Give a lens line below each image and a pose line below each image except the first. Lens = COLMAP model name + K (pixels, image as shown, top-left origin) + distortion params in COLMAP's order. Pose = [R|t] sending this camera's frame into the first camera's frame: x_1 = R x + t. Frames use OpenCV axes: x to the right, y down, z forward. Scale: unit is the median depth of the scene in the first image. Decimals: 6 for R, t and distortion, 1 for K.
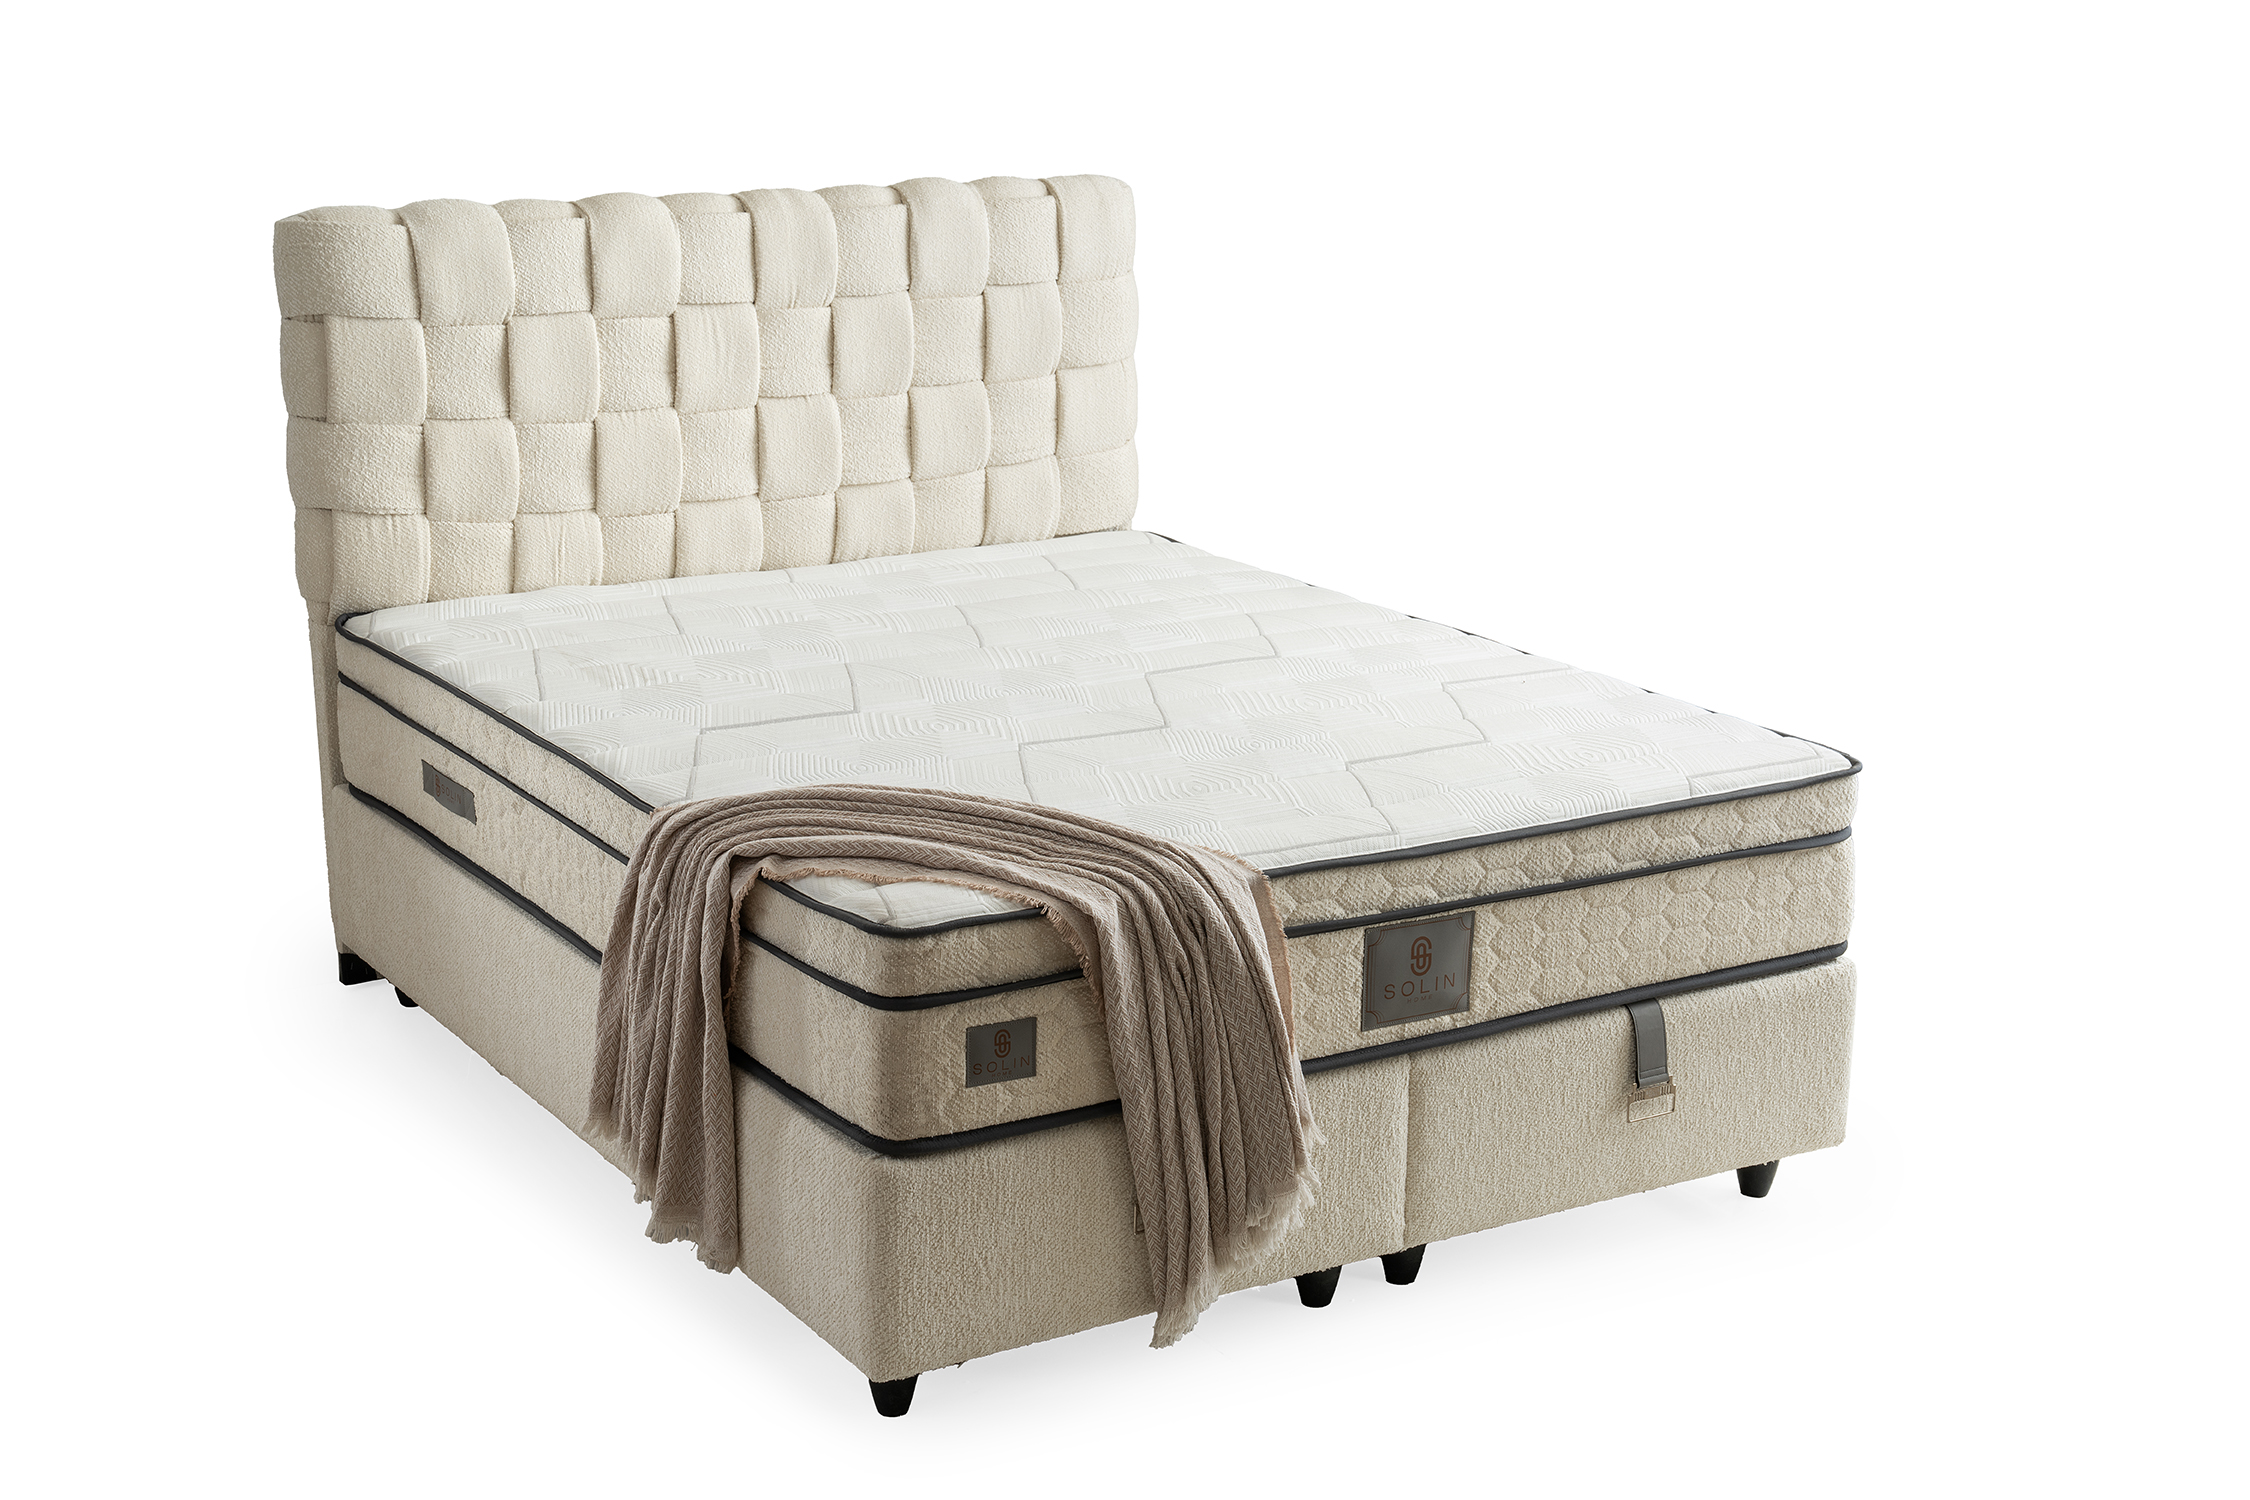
lens RADIAL K [[3266.3, 0, 1125.0], [0, 3266.3, 750.0], [0, 0, 1]] dist [0.168021, 0.021595]
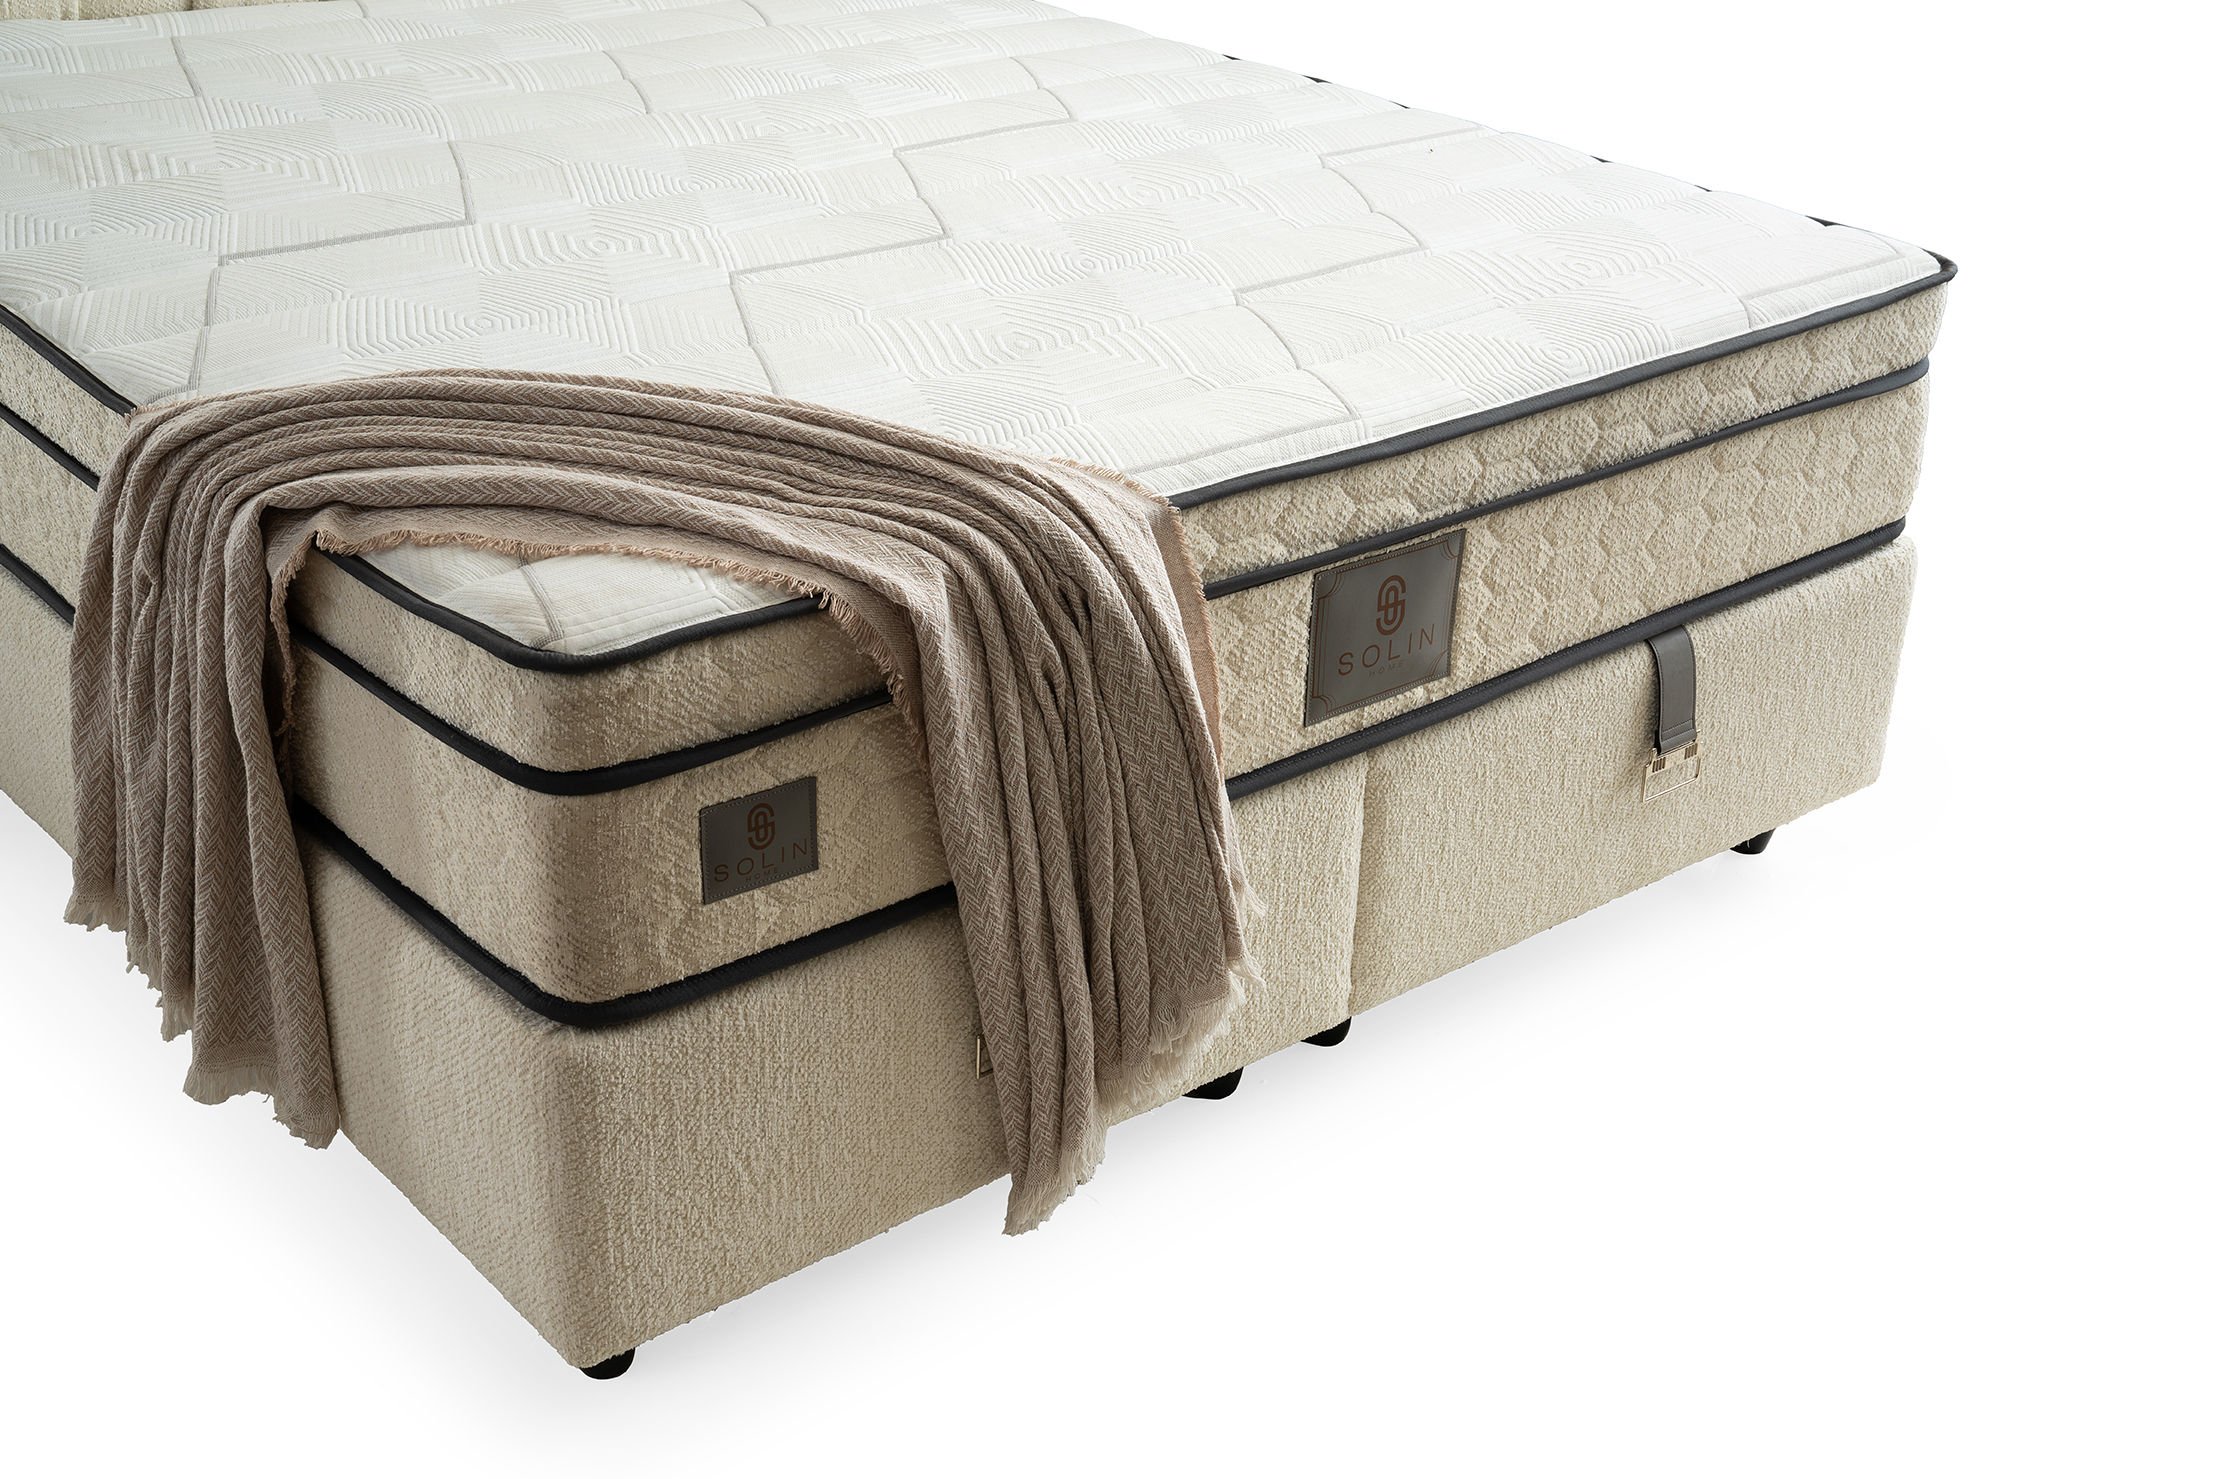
lens RADIAL K [[2738.1, 0, 1109.5], [0, 2738.1, 739.5], [0, 0, 1]] dist [0.036307, 0.280397]
pose [[0.990310, -0.050153, 0.129505, -0.034853], [0.022578, 0.978250, 0.206195, -0.023142], [-0.137030, -0.201273, 0.969903, 0.469363]]
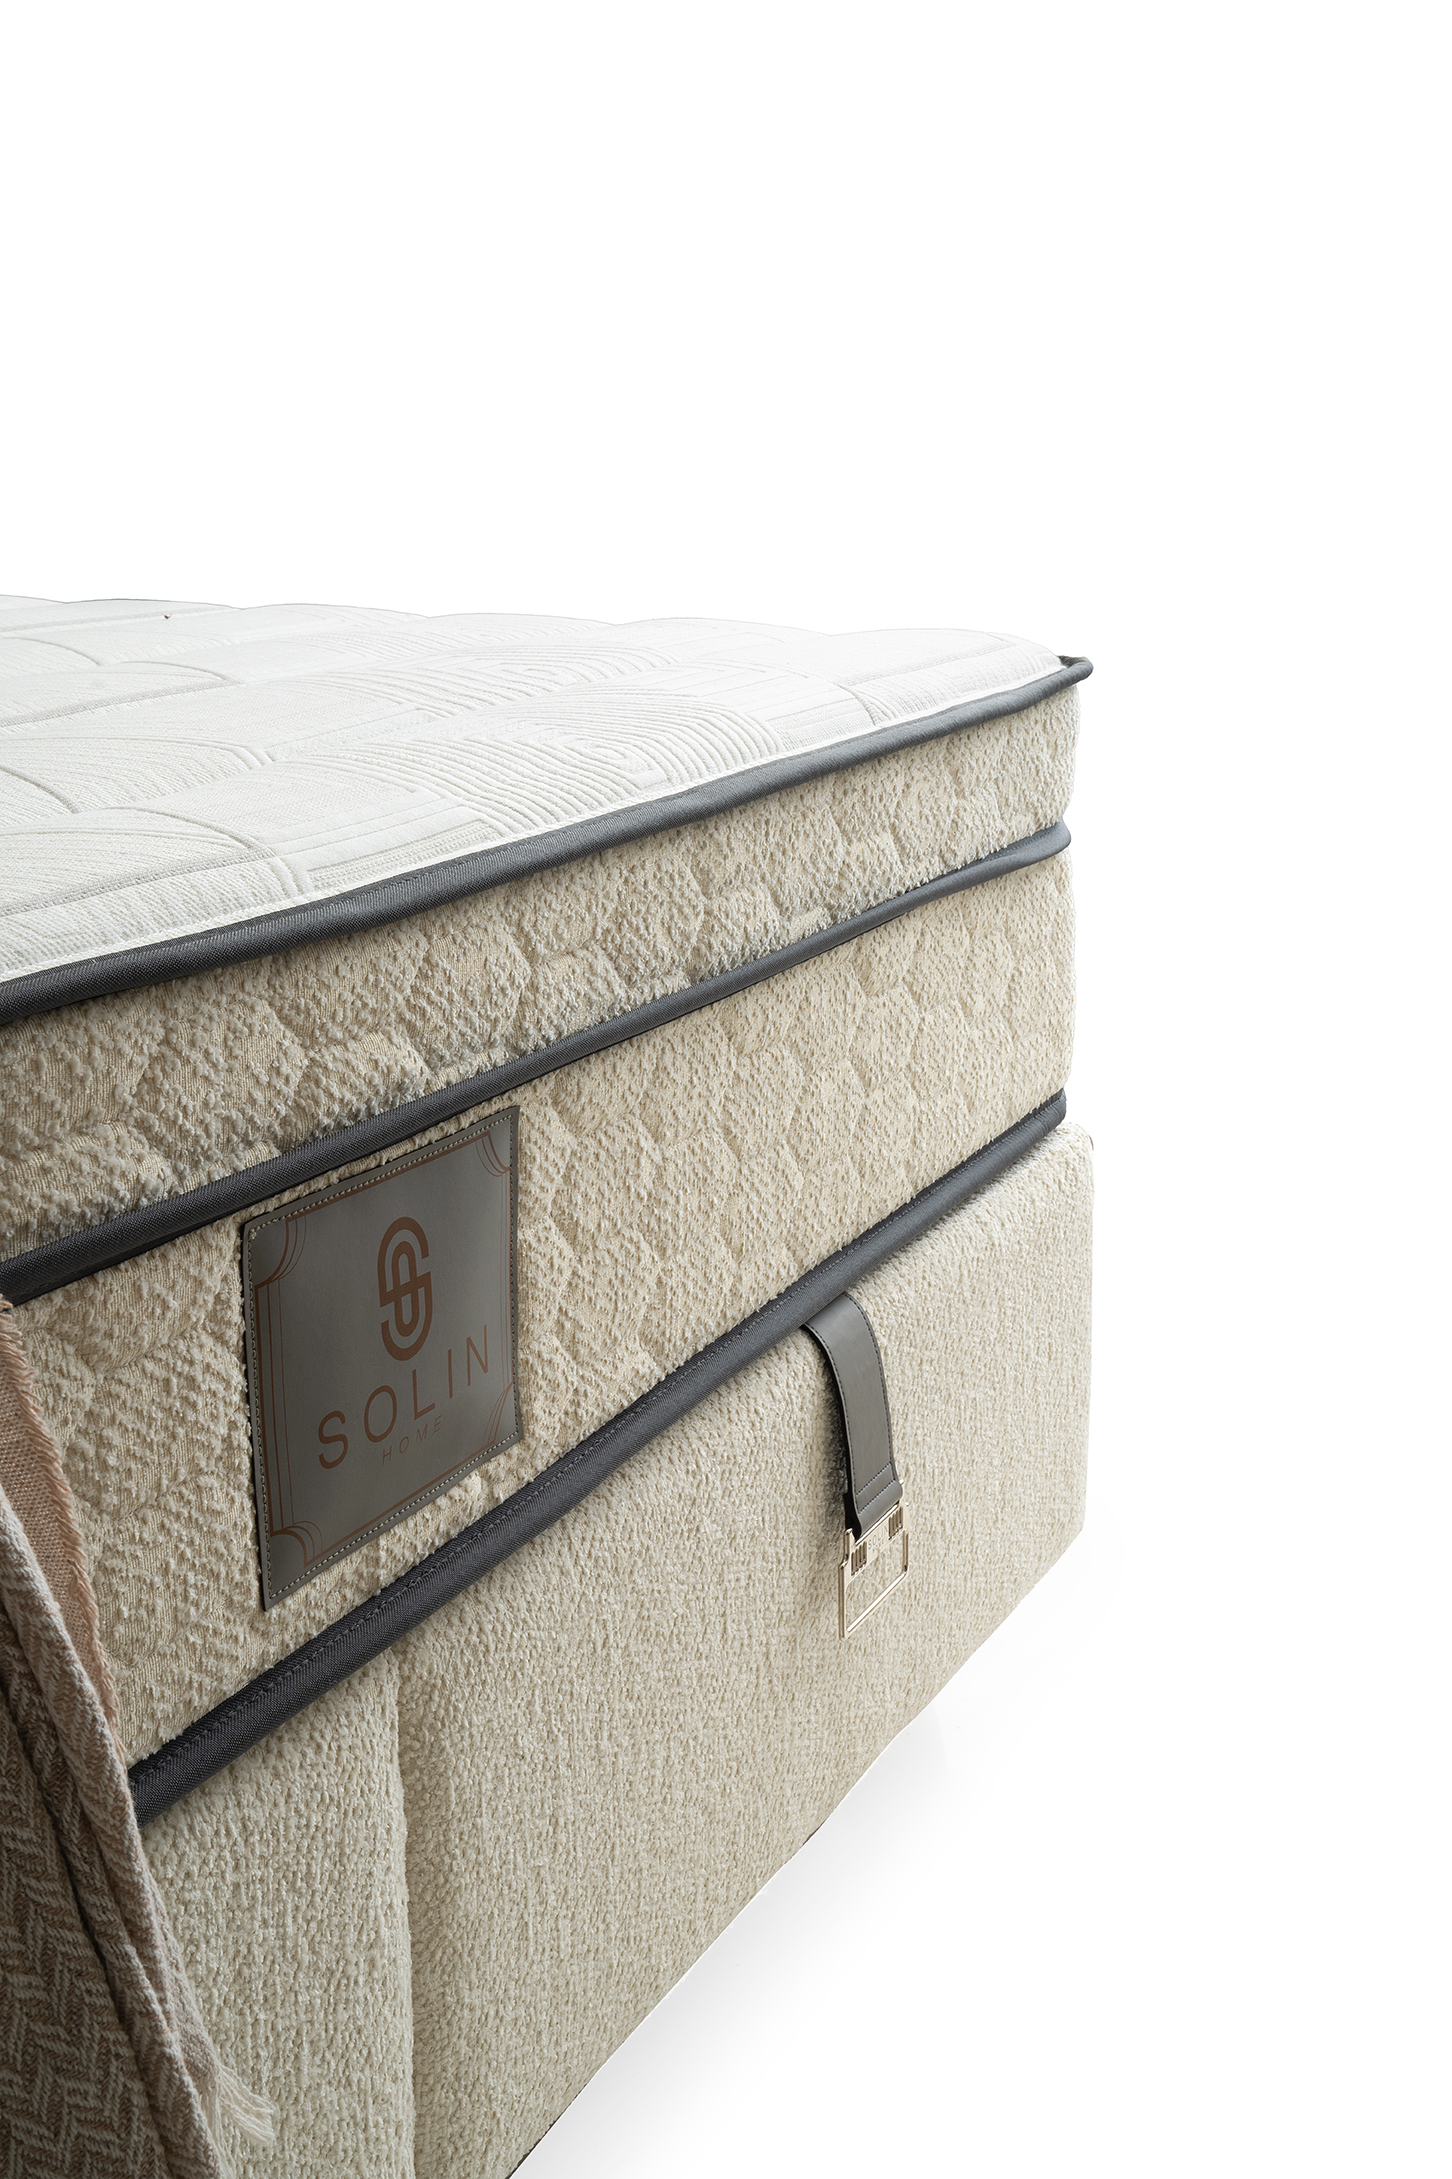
lens RADIAL K [[2688.8, 0, 726.0], [0, 2688.8, 1089.5], [0, 0, 1]] dist [0.036307, 0.280397]
pose [[0.851636, -0.157333, 0.499962, 0.001613], [0.158528, 0.986527, 0.040415, 0.040427], [-0.499585, 0.044839, 0.865104, 0.770644]]
